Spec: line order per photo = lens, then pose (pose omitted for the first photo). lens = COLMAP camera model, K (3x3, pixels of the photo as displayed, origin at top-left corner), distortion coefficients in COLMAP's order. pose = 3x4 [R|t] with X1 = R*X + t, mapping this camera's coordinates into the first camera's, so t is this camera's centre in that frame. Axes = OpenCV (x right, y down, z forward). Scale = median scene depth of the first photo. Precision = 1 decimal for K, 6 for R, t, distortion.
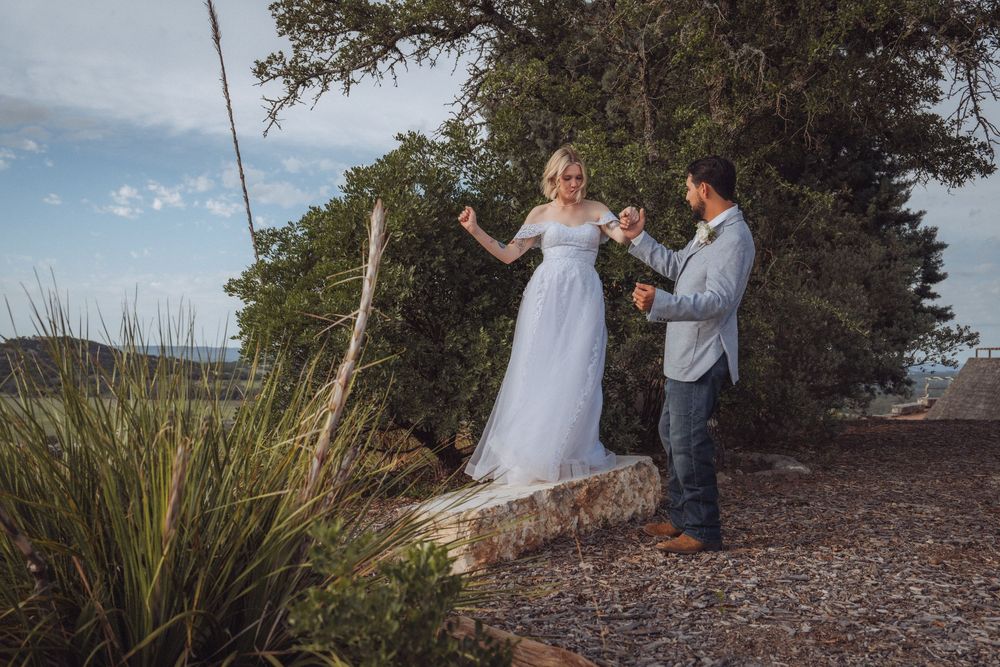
lens RADIAL K [[969.4, 0, 500.0], [0, 969.4, 333.5], [0, 0, 1]] dist [0.002093, 0.130148]
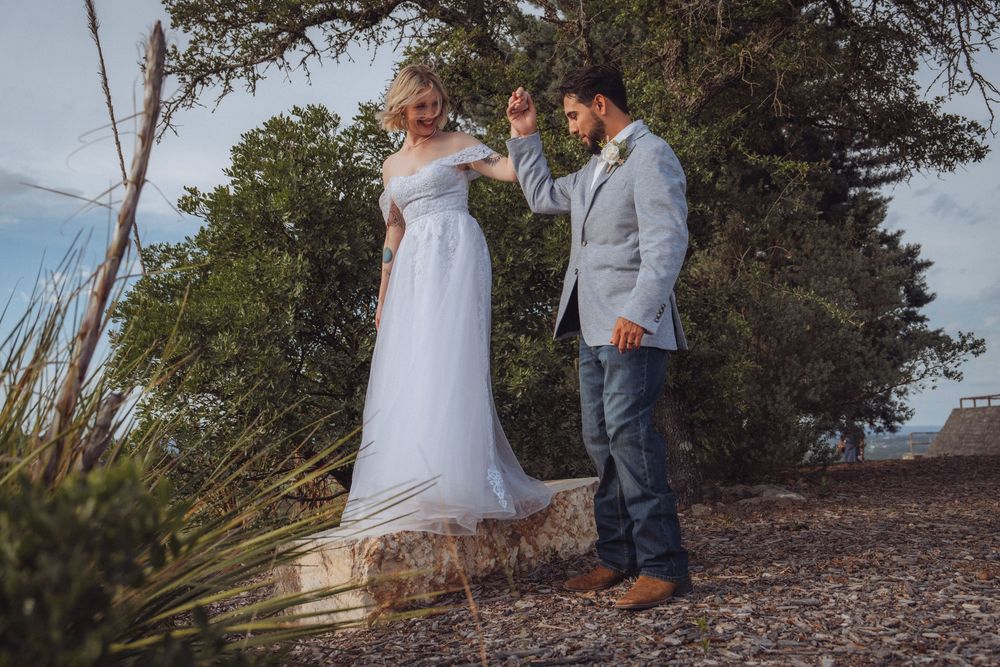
lens RADIAL K [[988.6, 0, 500.0], [0, 988.6, 333.5], [0, 0, 1]] dist [0.014477, 0.126121]
pose [[0.998865, -0.035839, 0.031387, 0.034293], [0.038272, 0.996003, -0.080707, 0.058916], [-0.028369, 0.081817, 0.996244, 0.140806]]
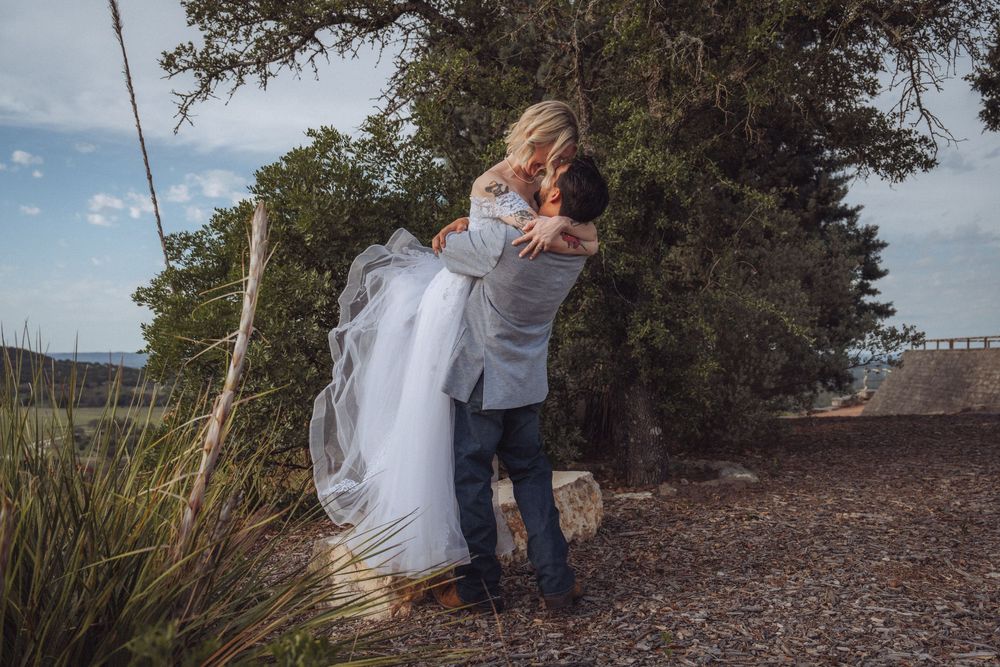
lens RADIAL K [[969.4, 0, 500.0], [0, 969.4, 333.5], [0, 0, 1]] dist [0.002093, 0.130148]
pose [[0.998233, -0.018581, 0.056435, 0.014457], [0.018535, 0.999827, 0.001344, -0.007925], [-0.056450, -0.000296, 0.998405, 0.059136]]
